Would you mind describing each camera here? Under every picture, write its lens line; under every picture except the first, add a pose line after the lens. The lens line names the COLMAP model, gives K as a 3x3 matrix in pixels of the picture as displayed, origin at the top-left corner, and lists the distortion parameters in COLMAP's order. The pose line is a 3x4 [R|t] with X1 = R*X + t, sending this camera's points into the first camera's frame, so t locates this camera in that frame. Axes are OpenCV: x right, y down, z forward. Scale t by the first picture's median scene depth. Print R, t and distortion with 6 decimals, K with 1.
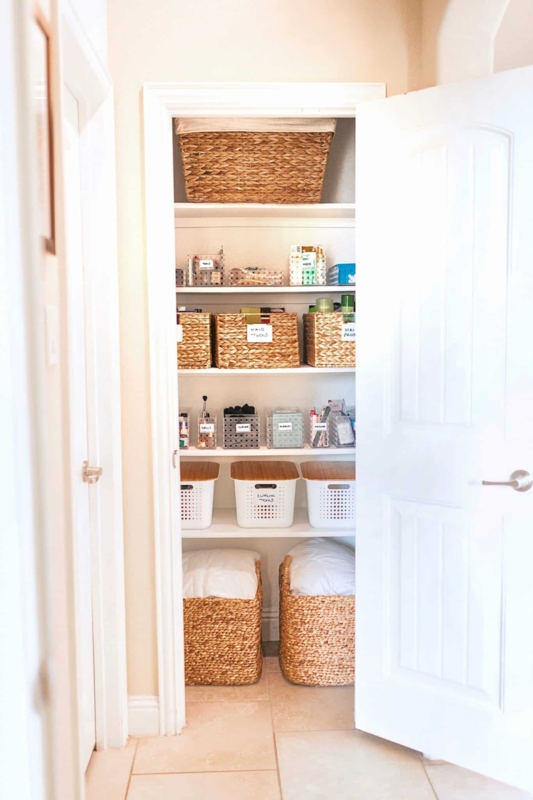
lens RADIAL K [[974.7, 0, 266.5], [0, 974.7, 400.0], [0, 0, 1]] dist [0.014636, 0.018514]
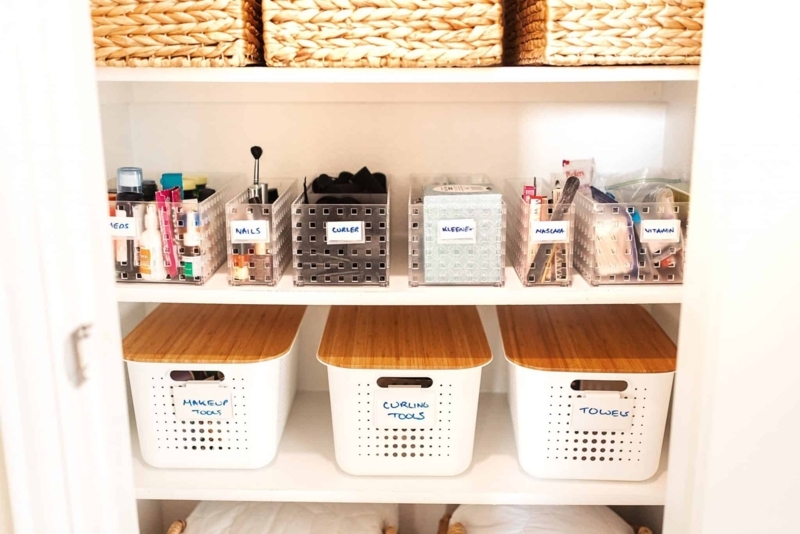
lens RADIAL K [[974.7, 0, 400.0], [0, 974.7, 267.0], [0, 0, 1]] dist [0.014636, 0.018514]
pose [[0.999098, 0.013479, -0.040272, 0.012480], [-0.009019, 0.994007, 0.108946, 0.000729], [0.041500, -0.108484, 0.993232, 0.620813]]
